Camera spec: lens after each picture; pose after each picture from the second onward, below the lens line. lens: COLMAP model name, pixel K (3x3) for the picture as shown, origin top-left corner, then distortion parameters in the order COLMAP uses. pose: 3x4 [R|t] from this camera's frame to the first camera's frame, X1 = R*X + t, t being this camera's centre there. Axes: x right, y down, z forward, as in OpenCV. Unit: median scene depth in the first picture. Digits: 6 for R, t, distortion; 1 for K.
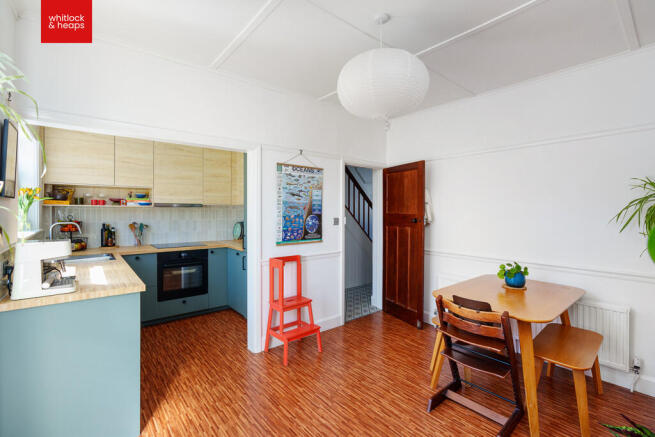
lens RADIAL K [[295.1, 0, 328.6], [0, 295.1, 214.7], [0, 0, 1]] dist [-0.000935, 0.000106]
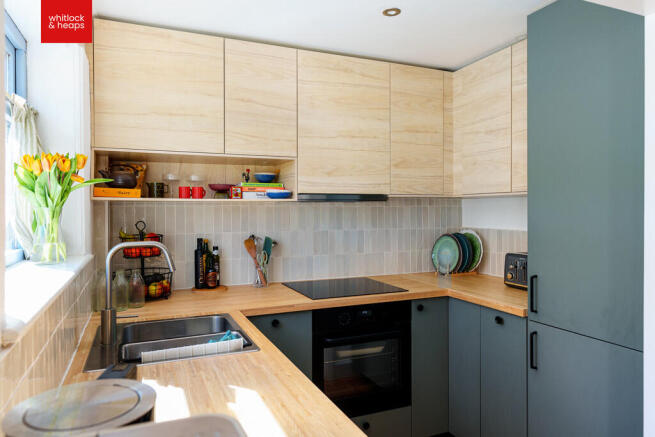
lens RADIAL K [[442.2, 0, 327.5], [0, 442.2, 218.5], [0, 0, 1]] dist [-0.004480, -0.000595]
pose [[0.958005, 0.001990, -0.286744, -0.364356], [0.000136, 0.999973, 0.007395, -0.006125], [0.286751, -0.007123, 0.957979, 0.385554]]
